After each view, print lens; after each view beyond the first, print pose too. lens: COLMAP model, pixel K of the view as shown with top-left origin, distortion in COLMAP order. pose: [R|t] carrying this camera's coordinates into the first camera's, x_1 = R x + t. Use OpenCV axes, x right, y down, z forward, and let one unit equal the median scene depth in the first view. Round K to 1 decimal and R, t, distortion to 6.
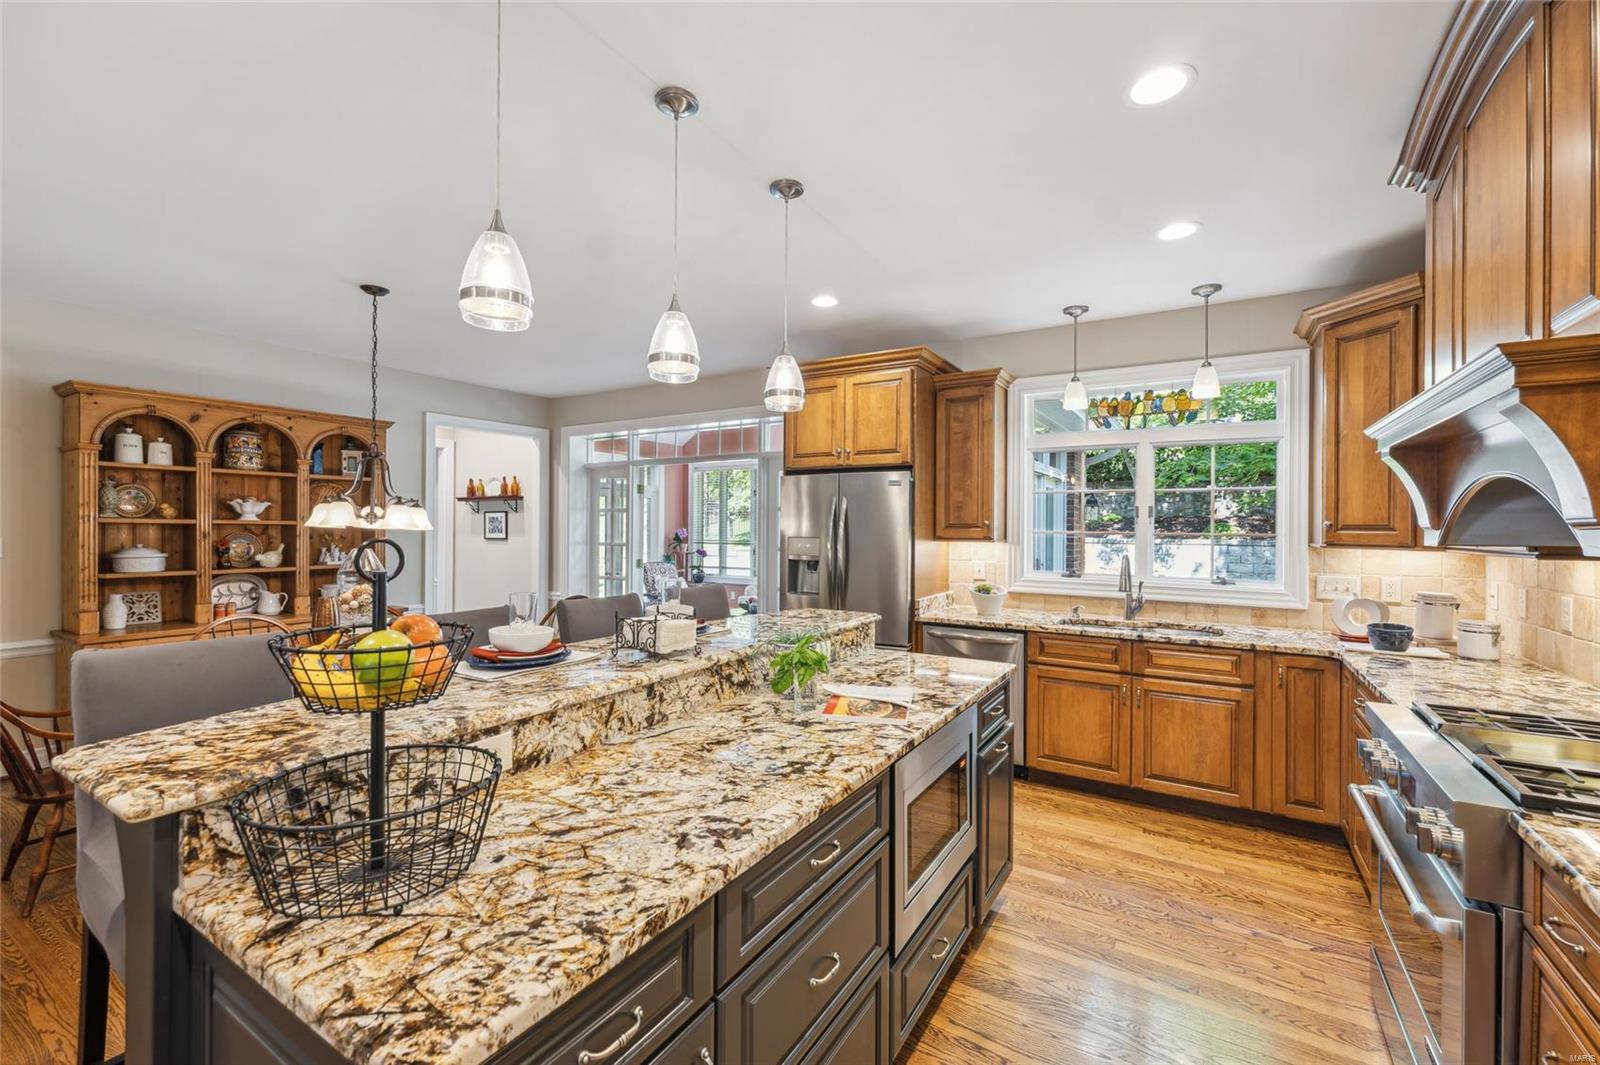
lens RADIAL K [[658.5, 0, 793.1], [0, 658.5, 531.5], [0, 0, 1]] dist [0.001972, 0.000427]
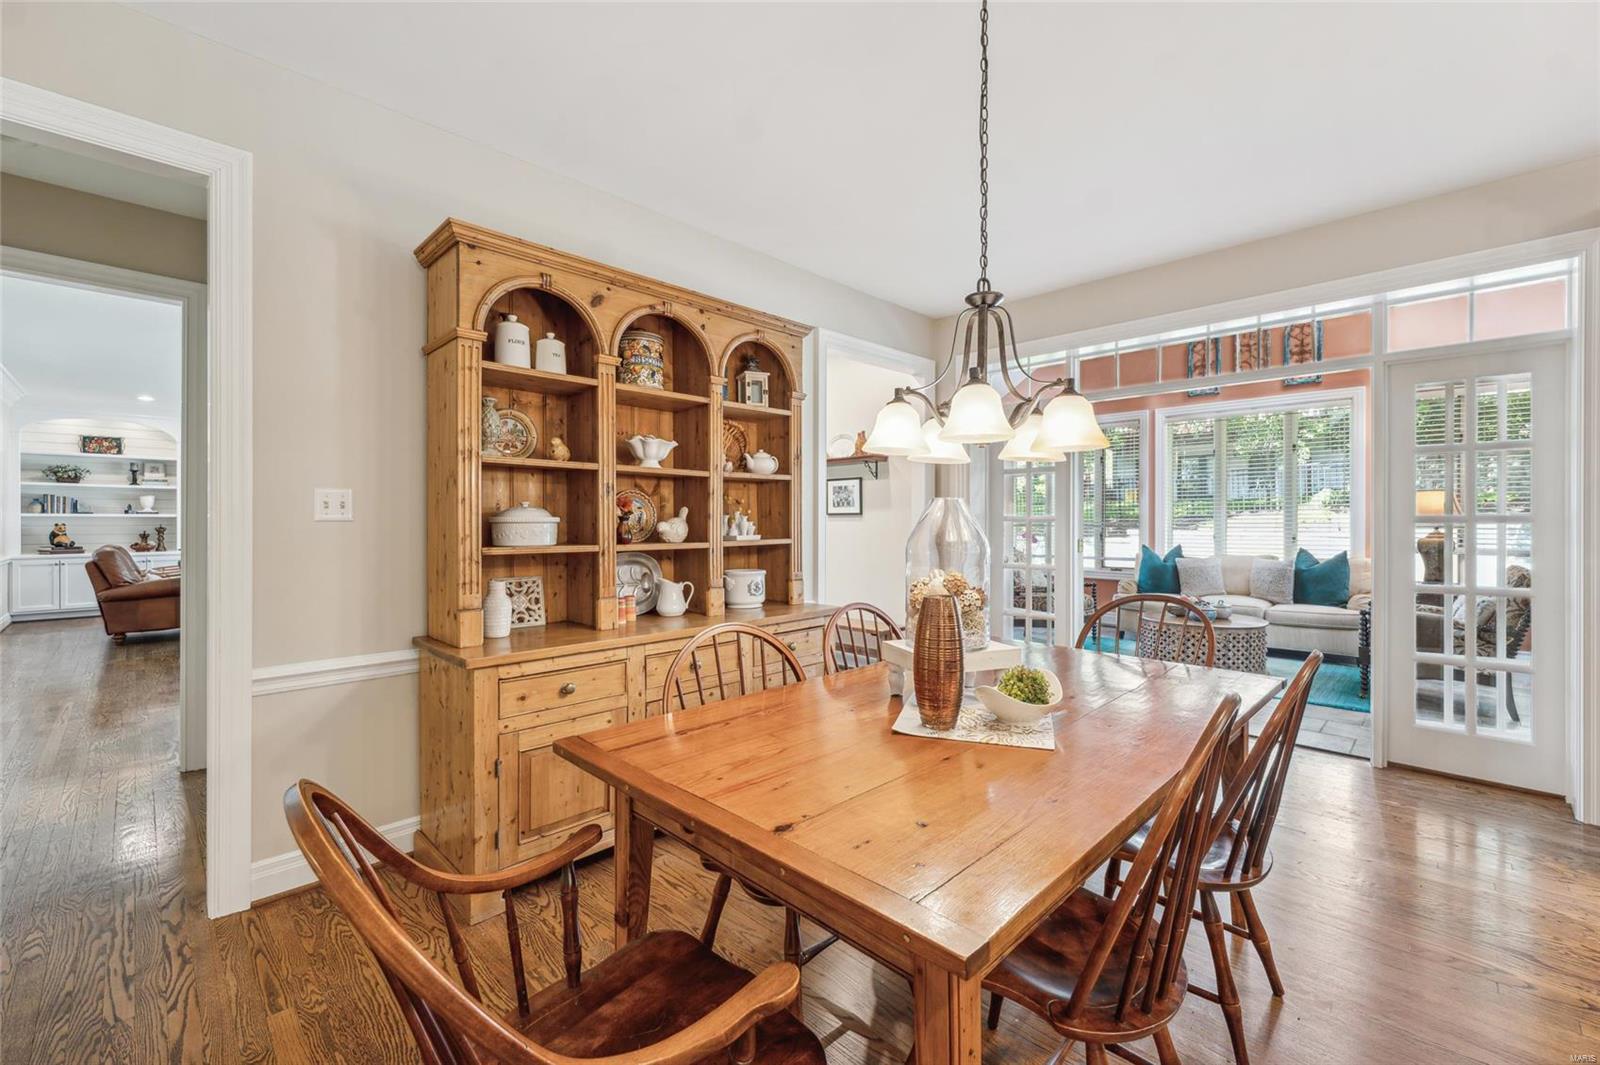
lens RADIAL K [[658.5, 0, 811.4], [0, 658.5, 518.8], [0, 0, 1]] dist [0.001972, 0.000427]
pose [[0.974351, -0.007168, -0.224918, -0.560913], [0.005204, 0.999943, -0.009324, 0.041240], [0.224972, 0.007914, 0.974333, 0.433039]]
